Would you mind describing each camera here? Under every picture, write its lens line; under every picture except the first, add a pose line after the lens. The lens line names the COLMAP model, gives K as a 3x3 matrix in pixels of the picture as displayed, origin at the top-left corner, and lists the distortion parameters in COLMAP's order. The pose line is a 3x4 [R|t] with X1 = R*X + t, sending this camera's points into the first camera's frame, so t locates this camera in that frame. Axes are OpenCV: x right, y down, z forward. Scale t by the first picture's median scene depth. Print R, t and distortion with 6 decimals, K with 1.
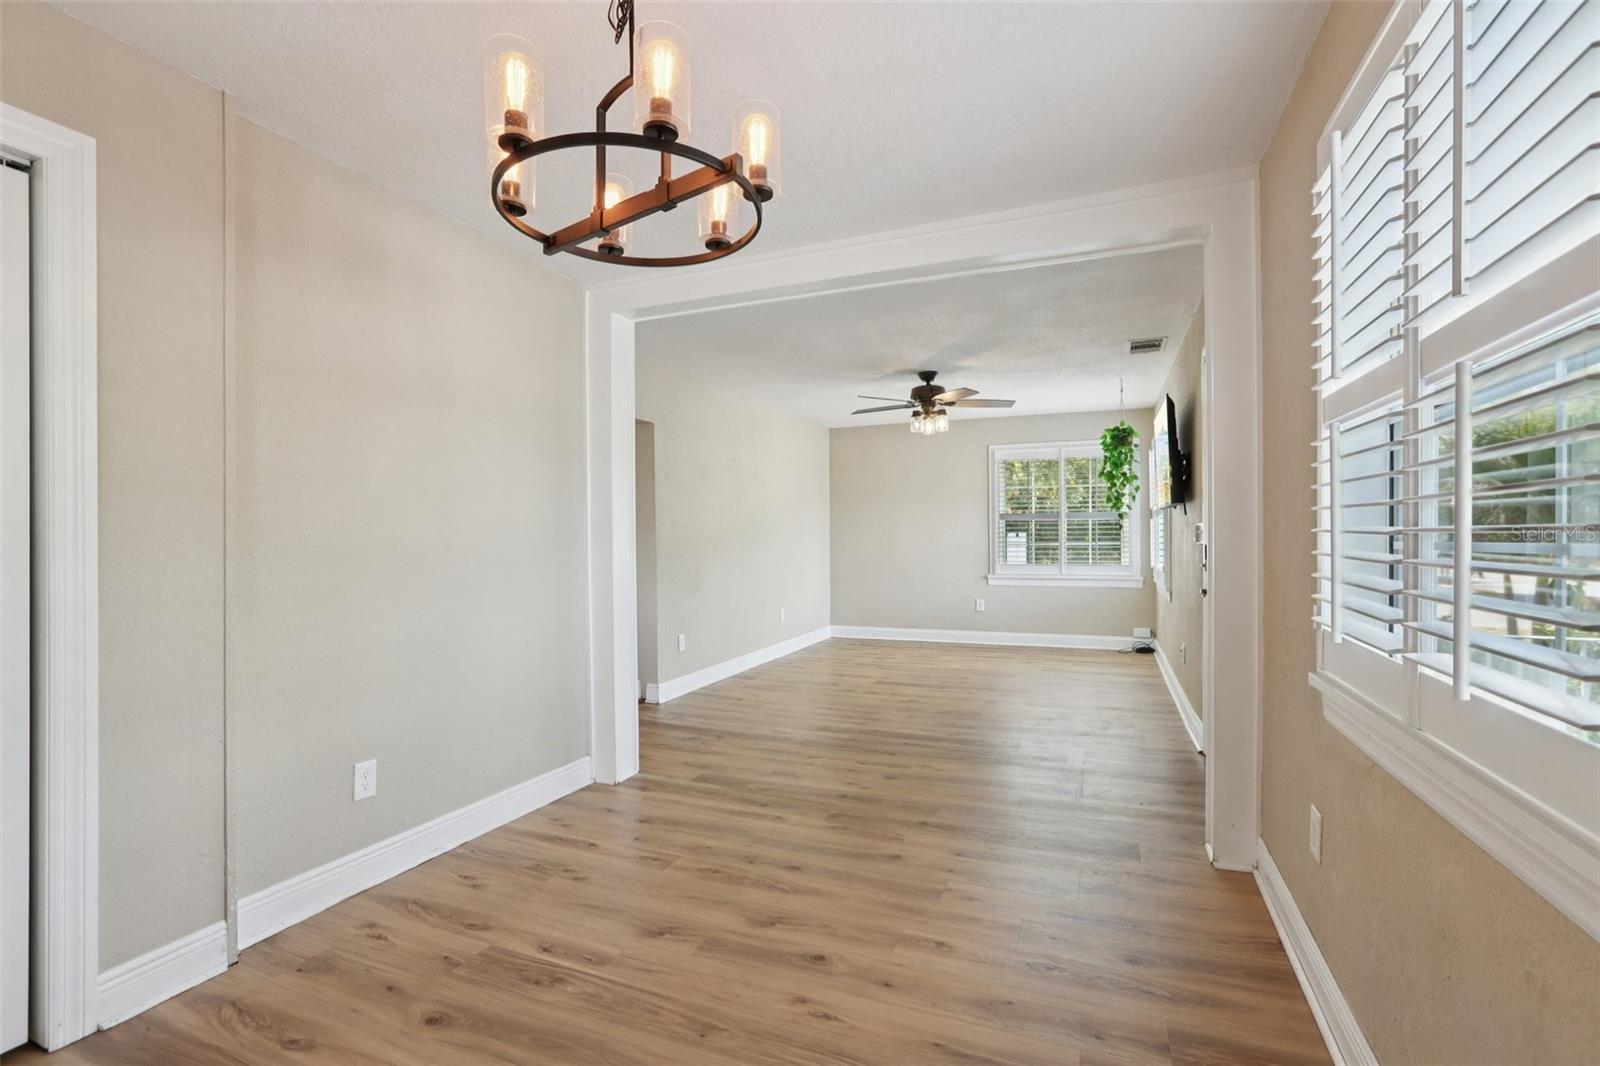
lens RADIAL K [[722.0, 0, 797.9], [0, 722.0, 537.7], [0, 0, 1]] dist [-0.030762, 0.012465]
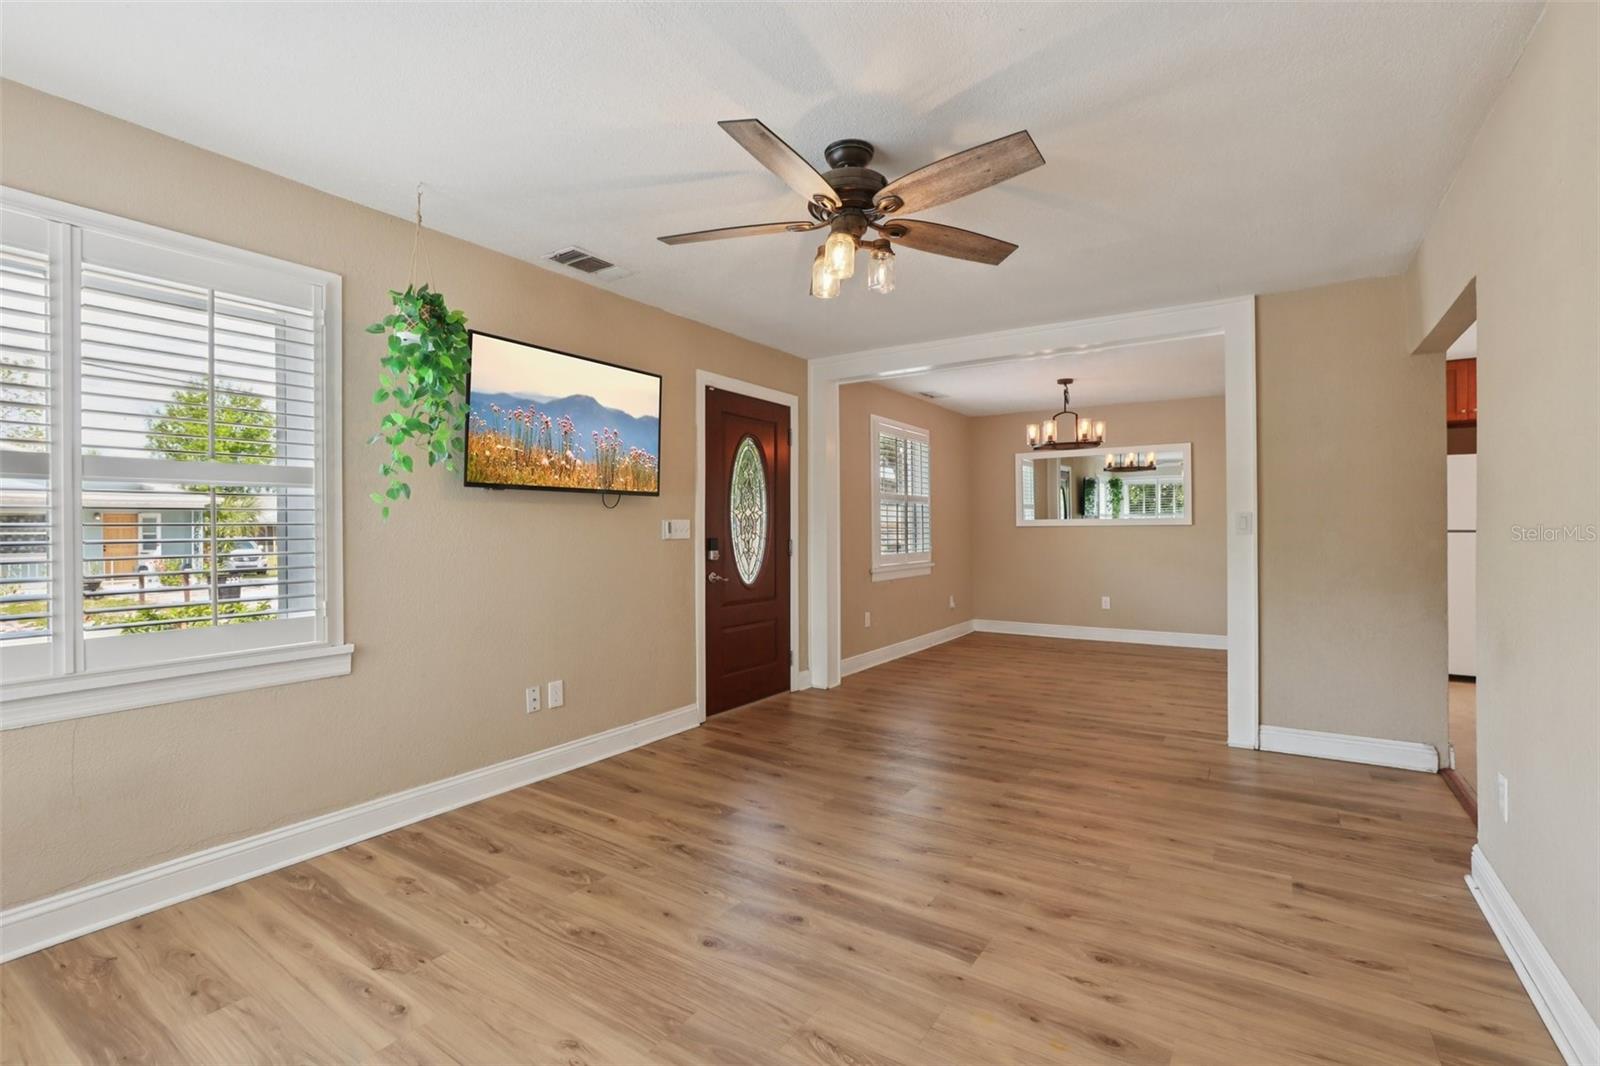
lens RADIAL K [[722.0, 0, 804.0], [0, 722.0, 529.8], [0, 0, 1]] dist [-0.030762, 0.012465]
pose [[-0.983568, 0.014956, 0.179916, 0.308042], [0.015240, 0.999884, 0.000197, -0.004474], [-0.179893, 0.002935, -0.983682, 3.281876]]
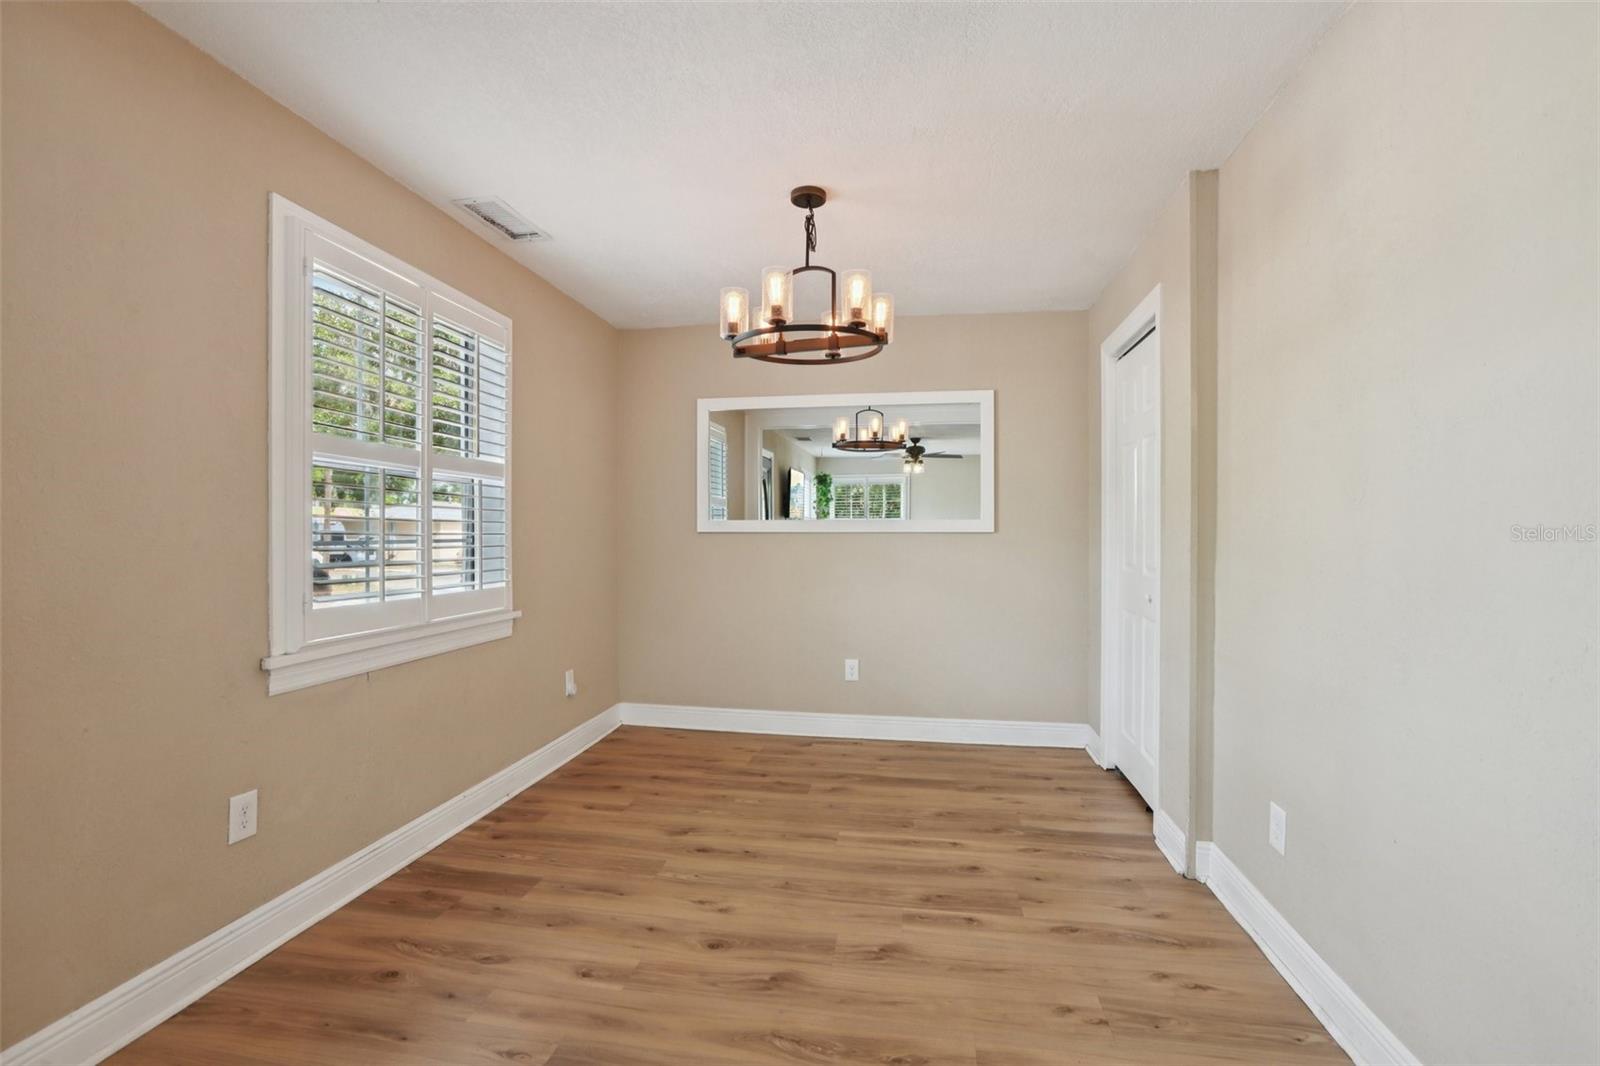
lens RADIAL K [[722.0, 0, 806.5], [0, 722.0, 530.5], [0, 0, 1]] dist [-0.030762, 0.012465]
pose [[-0.970515, 0.004249, -0.241003, 0.126485], [0.004189, 0.999991, 0.000764, -0.009081], [0.241004, -0.000268, -0.970524, 1.758135]]
